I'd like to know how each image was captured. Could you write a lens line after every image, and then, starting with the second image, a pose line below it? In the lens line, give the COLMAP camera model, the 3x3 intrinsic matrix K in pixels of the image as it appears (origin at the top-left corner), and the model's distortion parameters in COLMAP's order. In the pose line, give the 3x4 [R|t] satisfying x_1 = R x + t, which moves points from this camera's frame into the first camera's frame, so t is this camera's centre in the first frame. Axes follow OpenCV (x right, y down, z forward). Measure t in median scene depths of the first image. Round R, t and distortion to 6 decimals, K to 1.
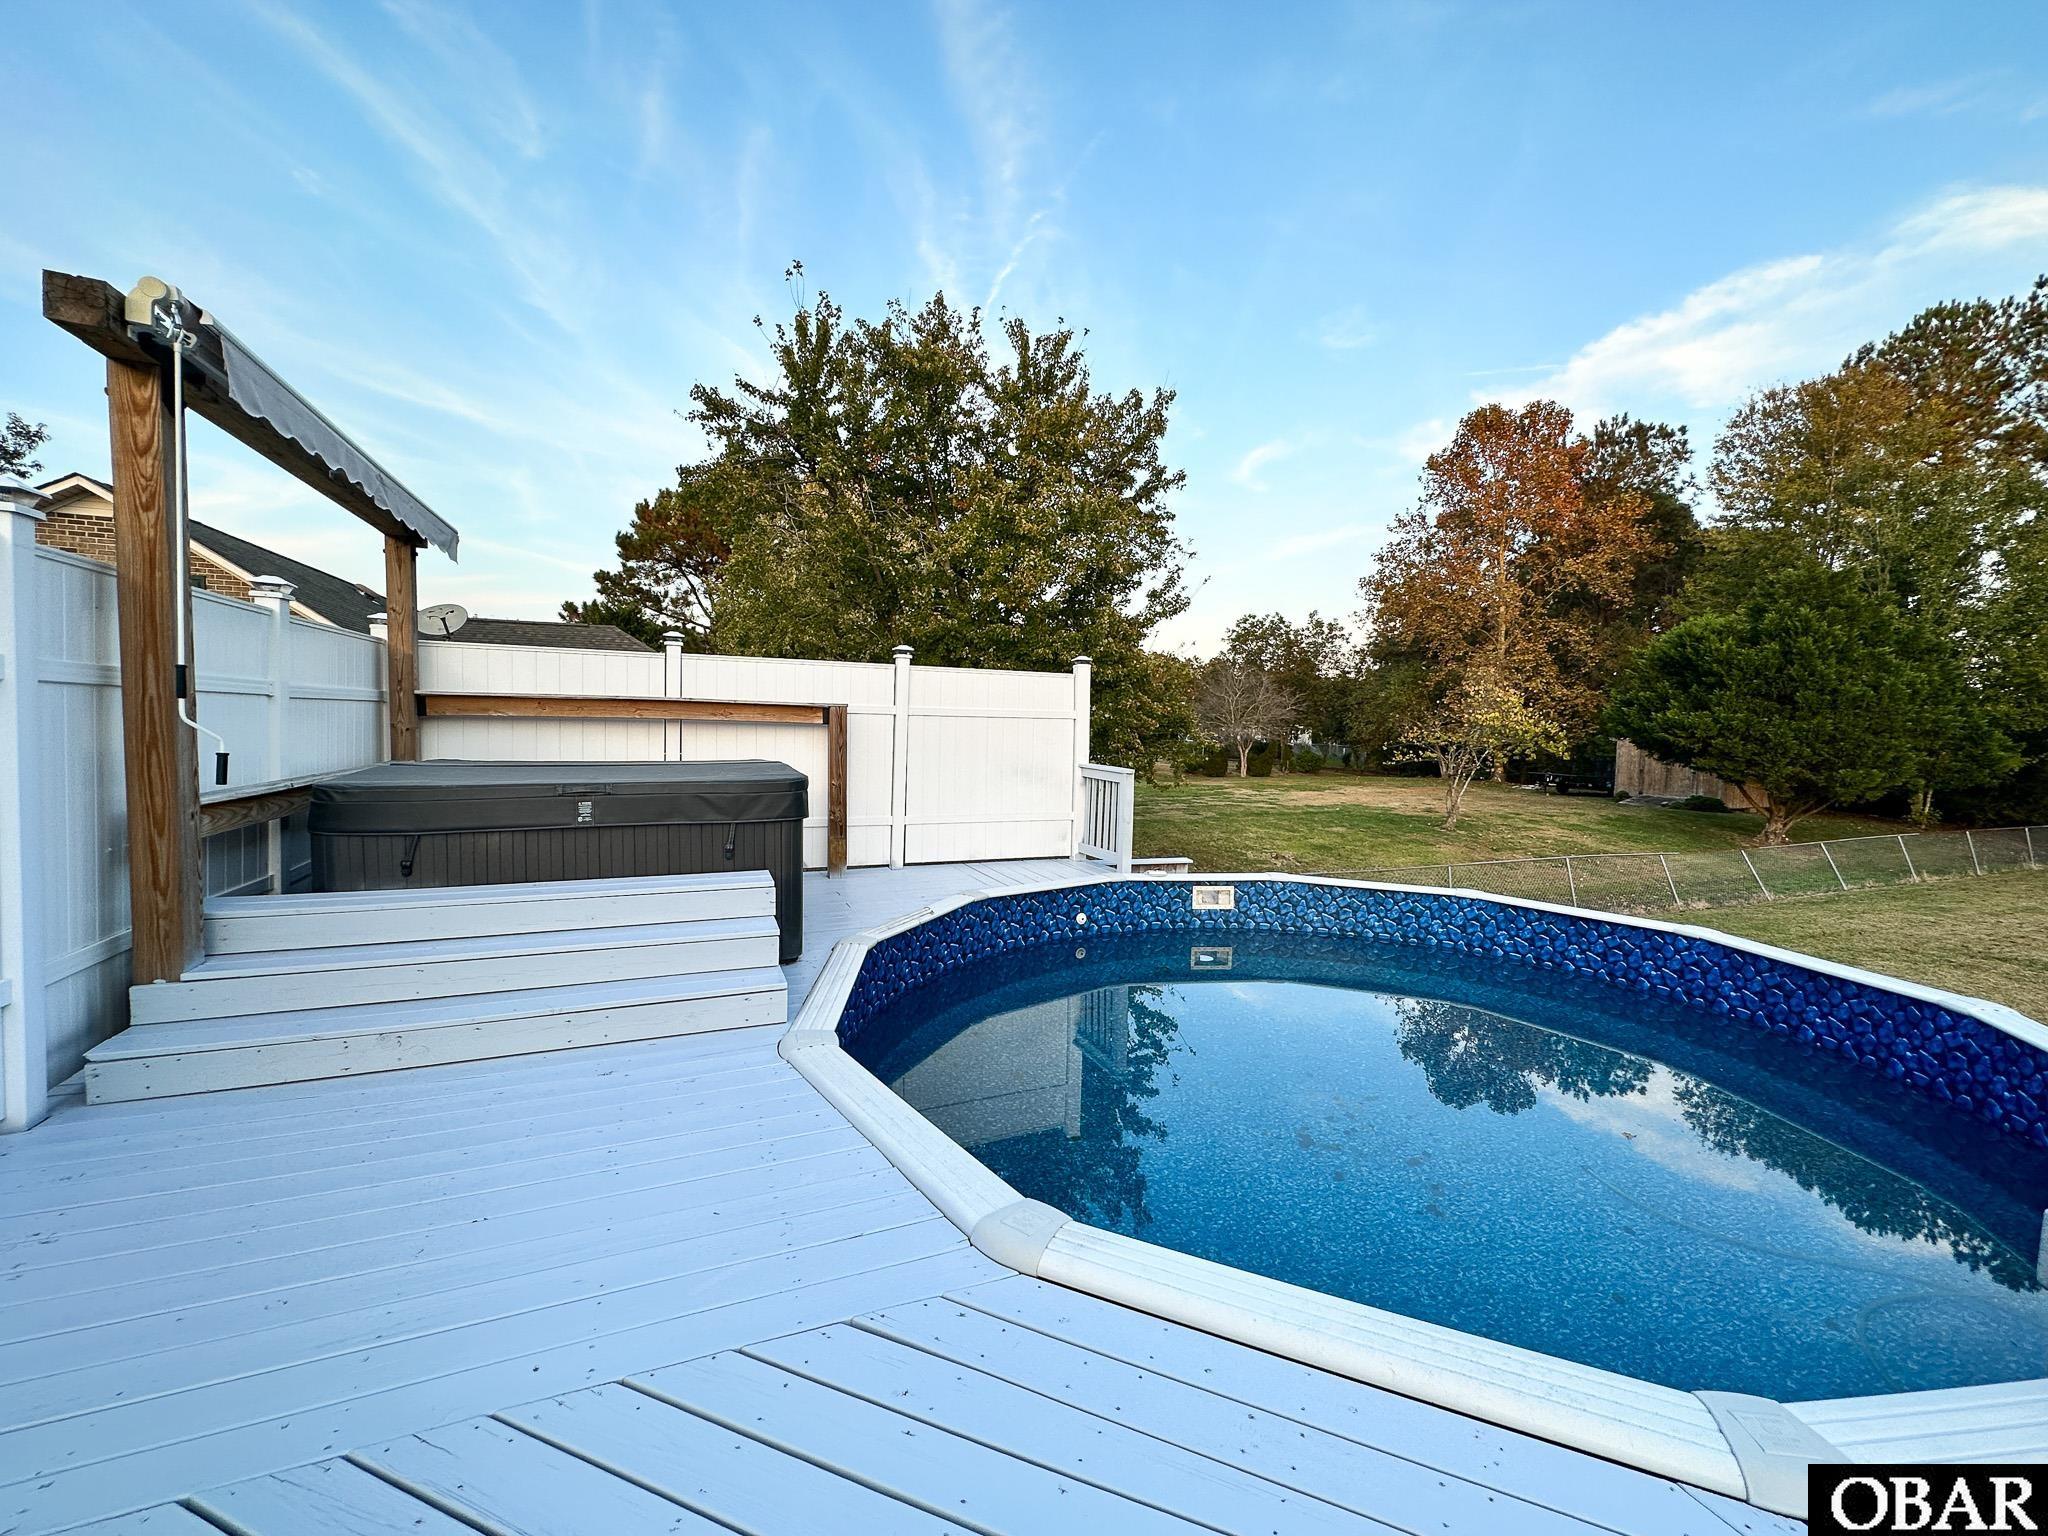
lens RADIAL K [[811.1, 0, 1018.2], [0, 811.1, 771.1], [0, 0, 1]] dist [0.000525, 0.000209]
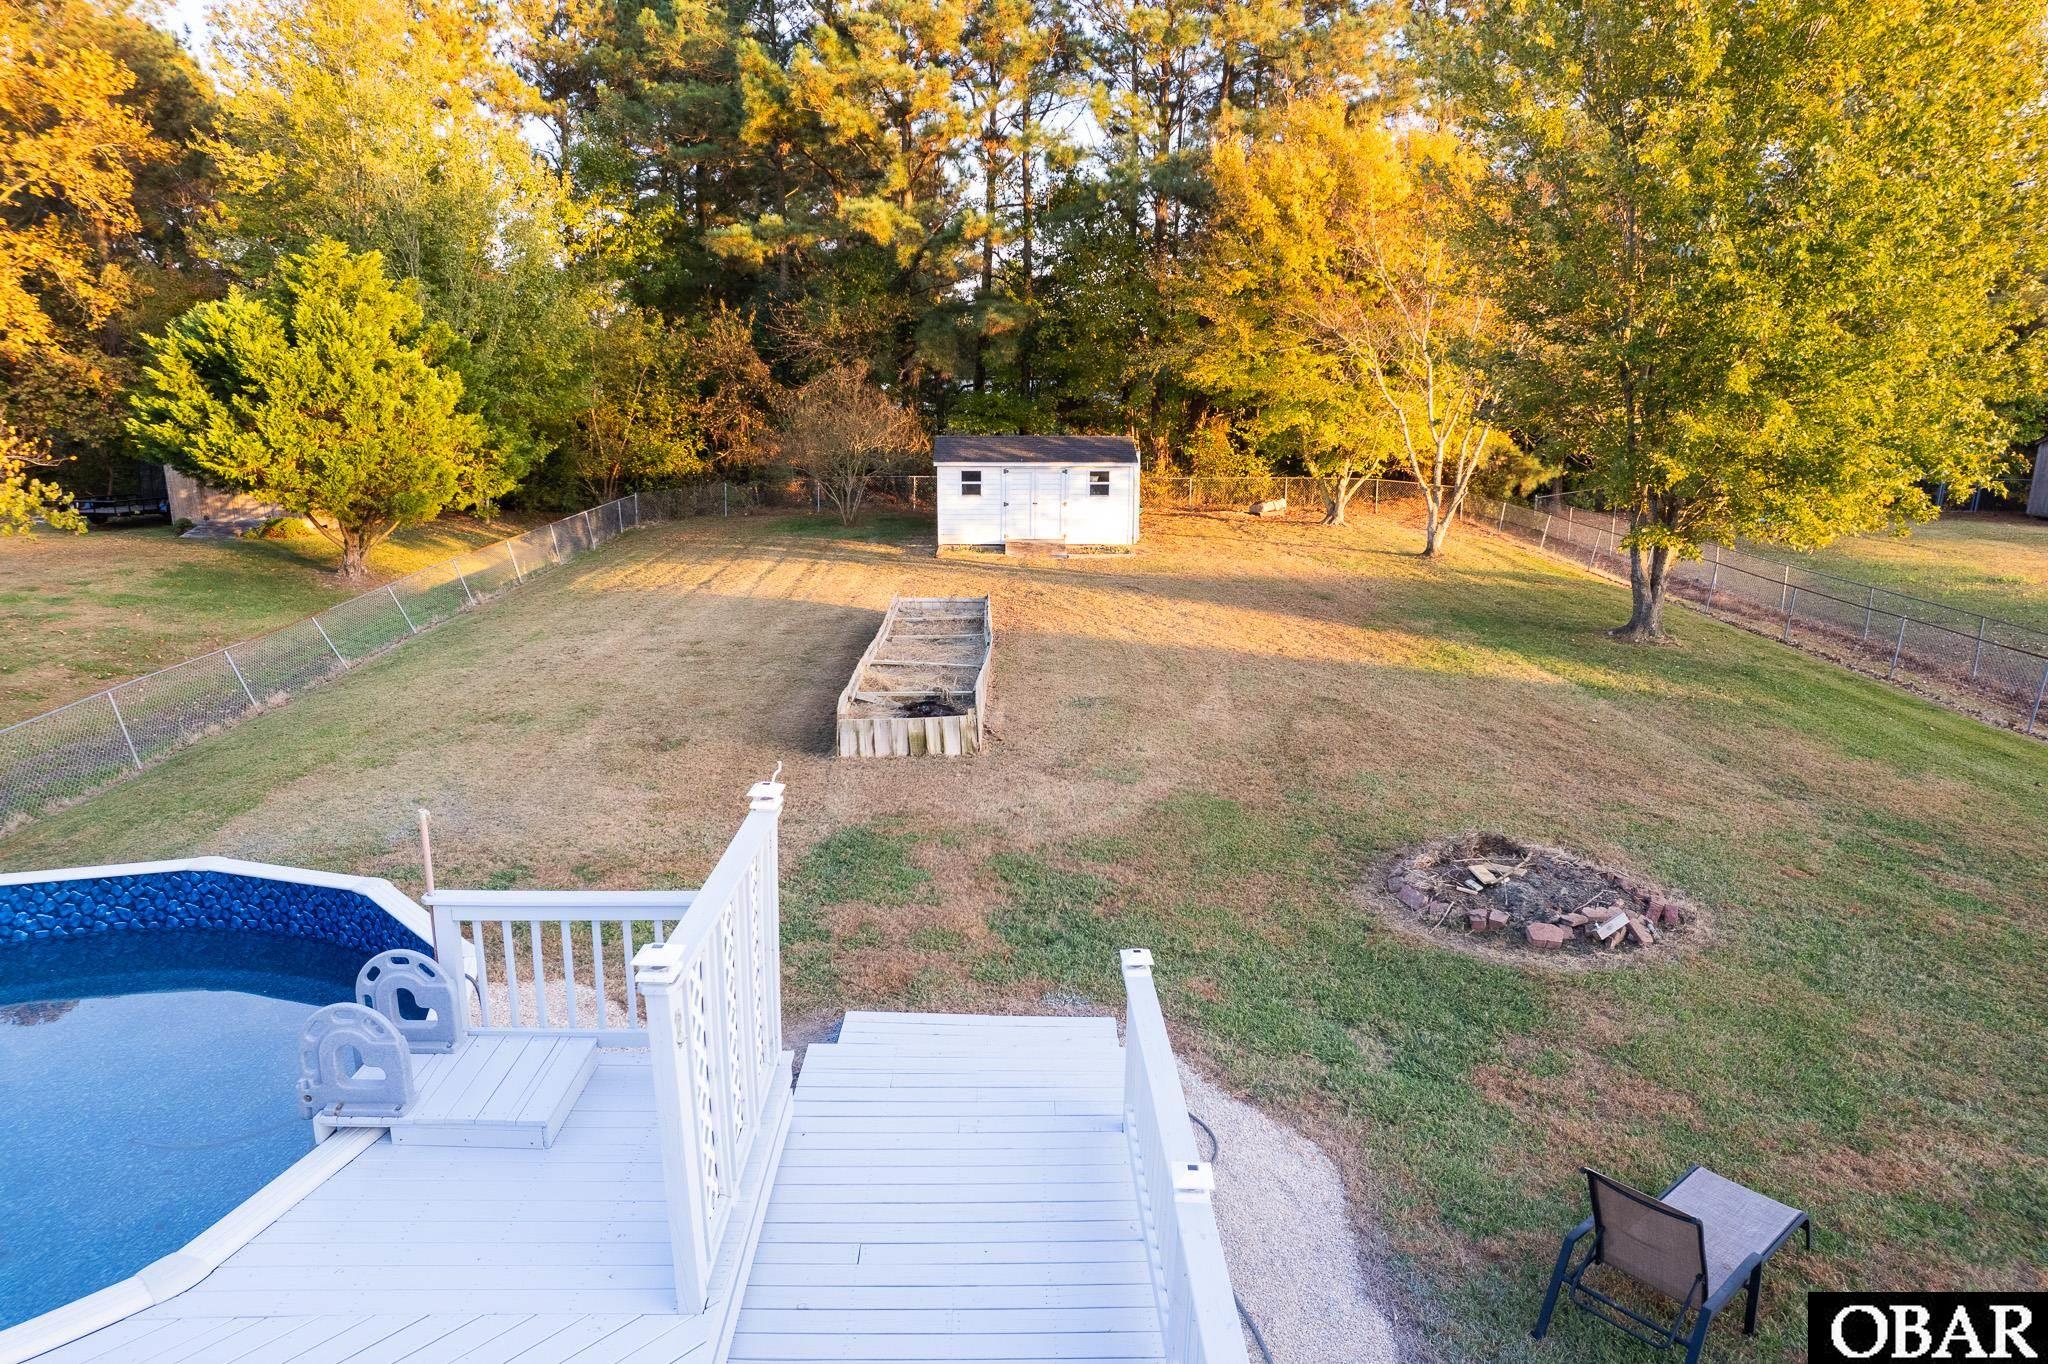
lens RADIAL K [[1355.8, 0, 1024.0], [0, 1355.8, 682.0], [0, 0, 1]] dist [-0.072818, 0.097537]
pose [[0.375961, -0.231688, 0.897204, -0.092864], [0.053039, 0.972031, 0.228786, -0.093561], [-0.925116, -0.038428, 0.377734, -0.191350]]
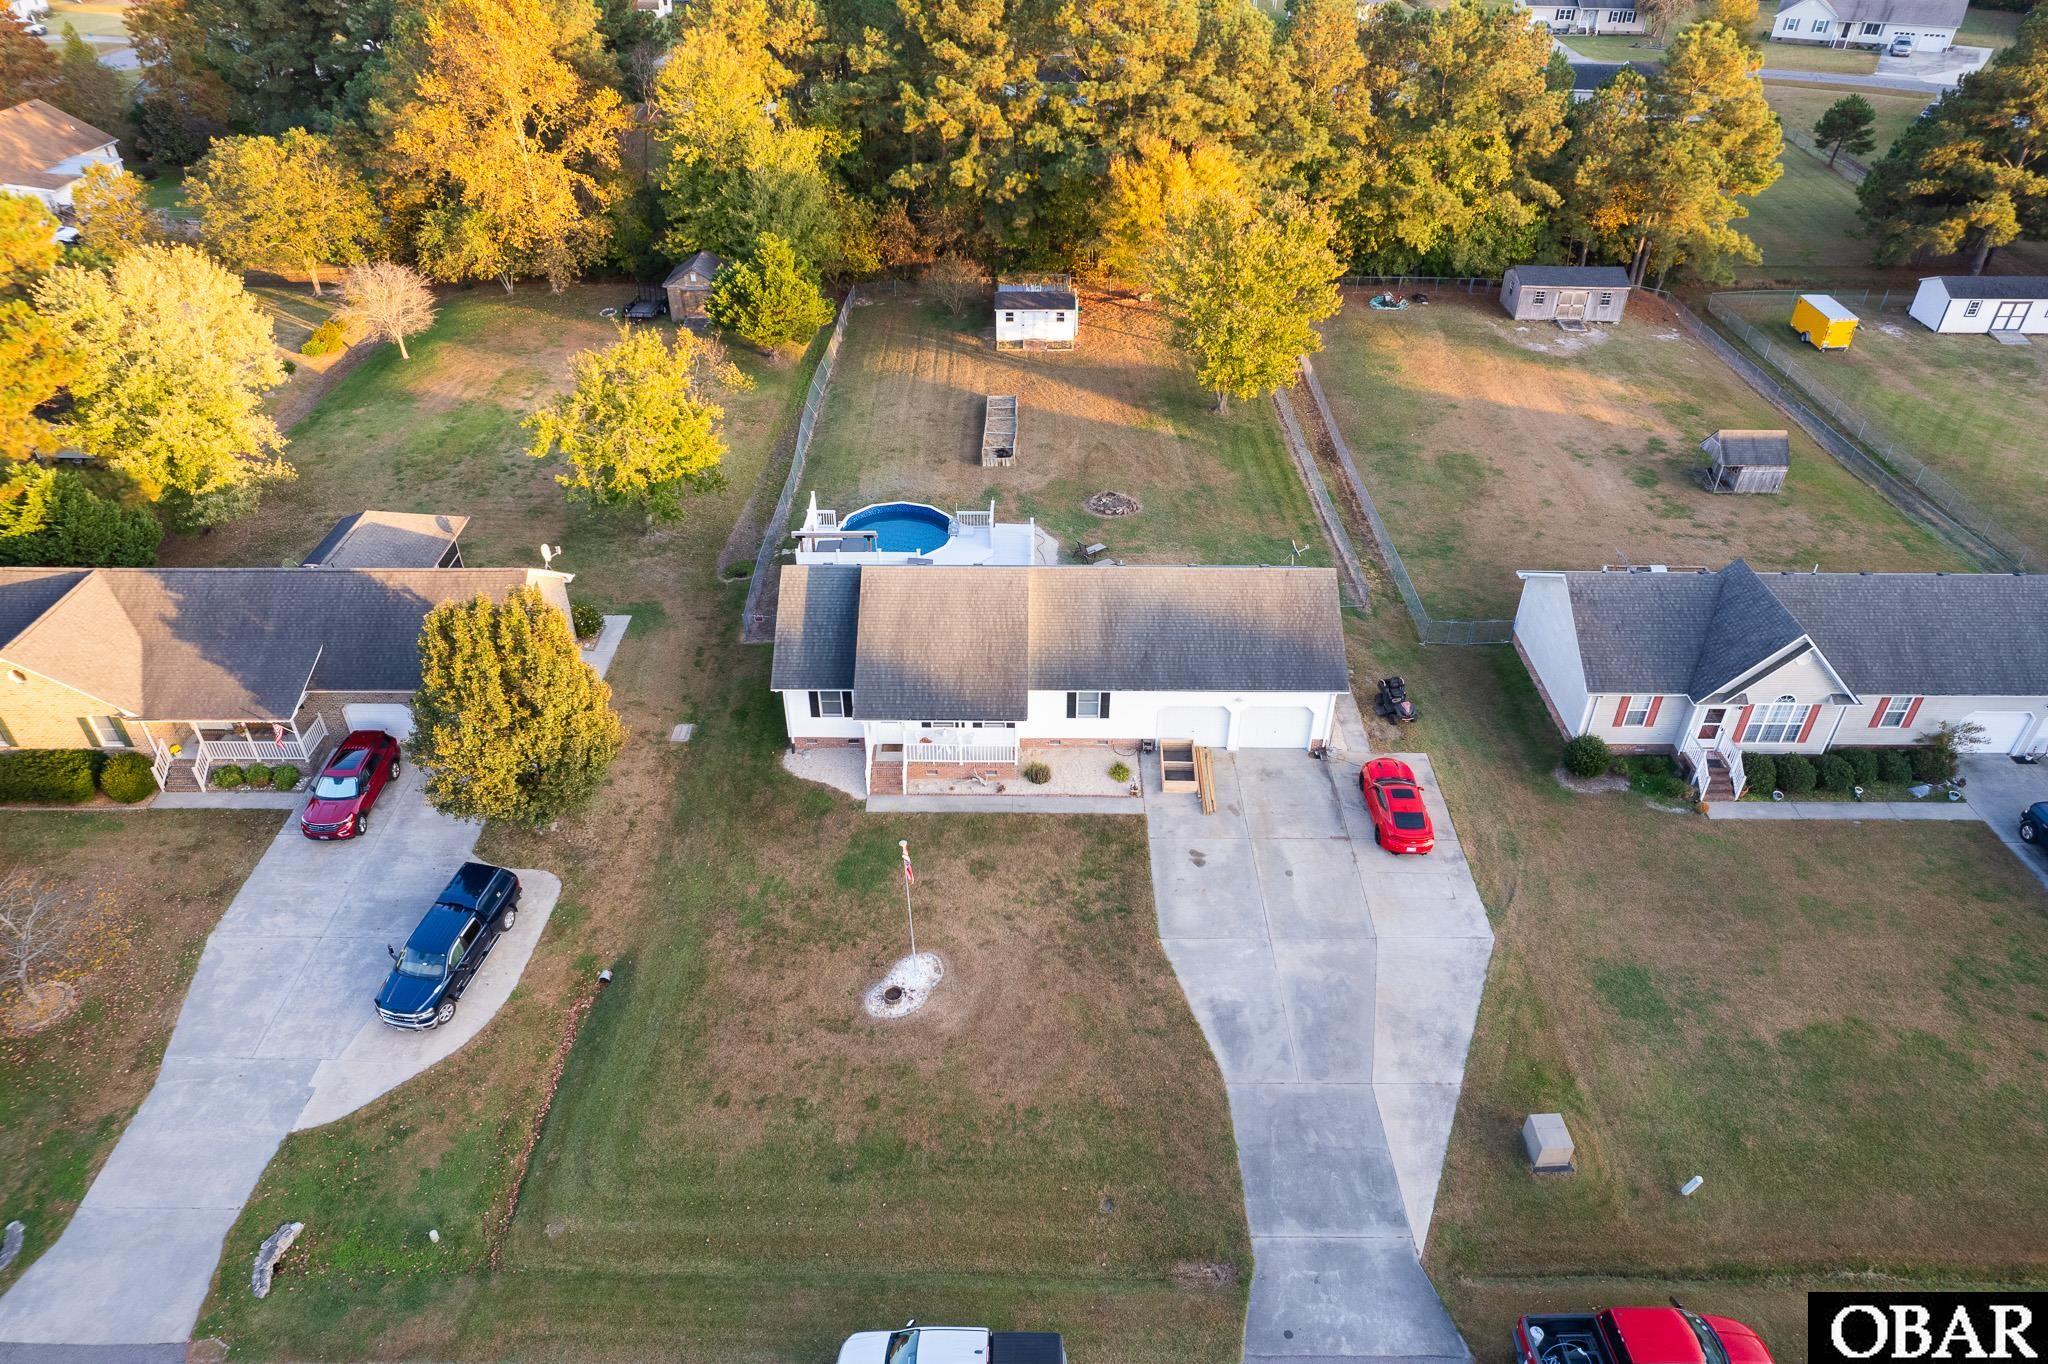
lens RADIAL K [[1355.8, 0, 1024.0], [0, 1355.8, 682.0], [0, 0, 1]] dist [-0.072818, 0.097537]
pose [[0.395603, -0.530994, 0.749362, -2.143134], [0.055837, 0.828320, 0.557466, -1.262823], [-0.916723, -0.178692, 0.357335, -1.163580]]
